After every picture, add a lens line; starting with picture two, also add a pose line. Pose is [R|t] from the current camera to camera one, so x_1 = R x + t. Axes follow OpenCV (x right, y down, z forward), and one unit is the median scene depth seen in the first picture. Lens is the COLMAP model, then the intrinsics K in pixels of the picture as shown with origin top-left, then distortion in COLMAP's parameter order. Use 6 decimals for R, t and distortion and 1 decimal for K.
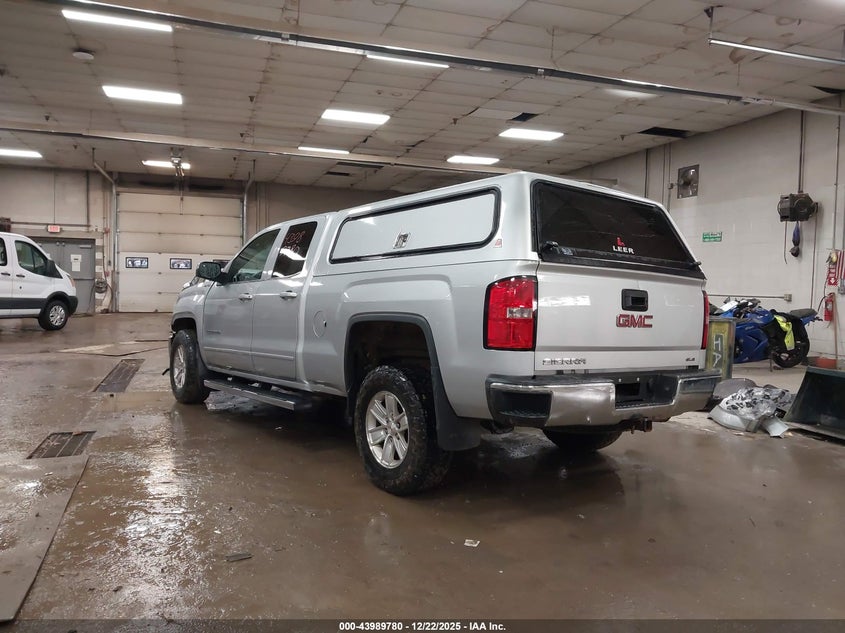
lens RADIAL K [[652.8, 0, 419.6], [0, 652.8, 313.1], [0, 0, 1]] dist [0.013001, -0.003555]
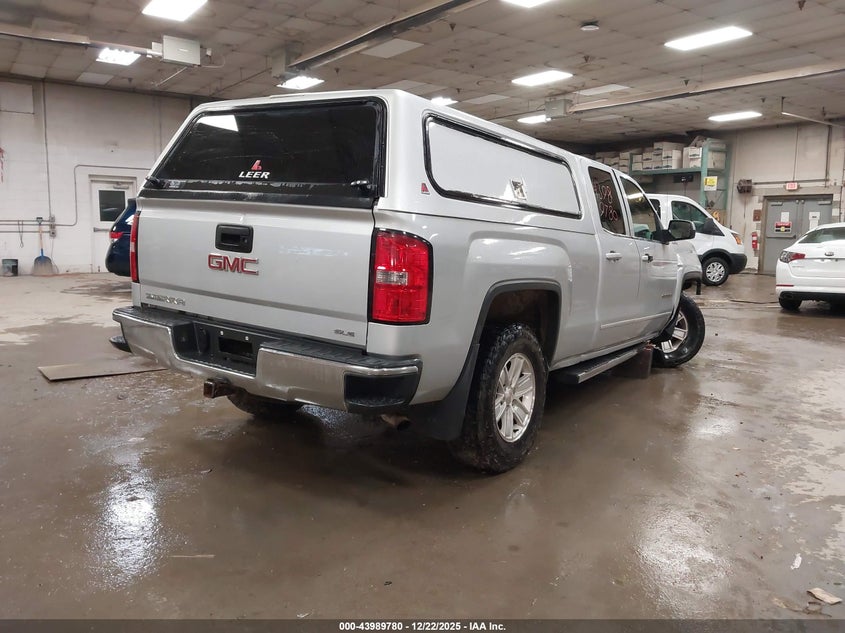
lens RADIAL K [[652.8, 0, 425.5], [0, 652.8, 318.2], [0, 0, 1]] dist [0.013001, -0.003555]
pose [[0.340062, 0.112599, -0.933638, 0.192601], [-0.052935, 0.993524, 0.100540, -0.002587], [0.938912, 0.015232, 0.343820, 0.154558]]
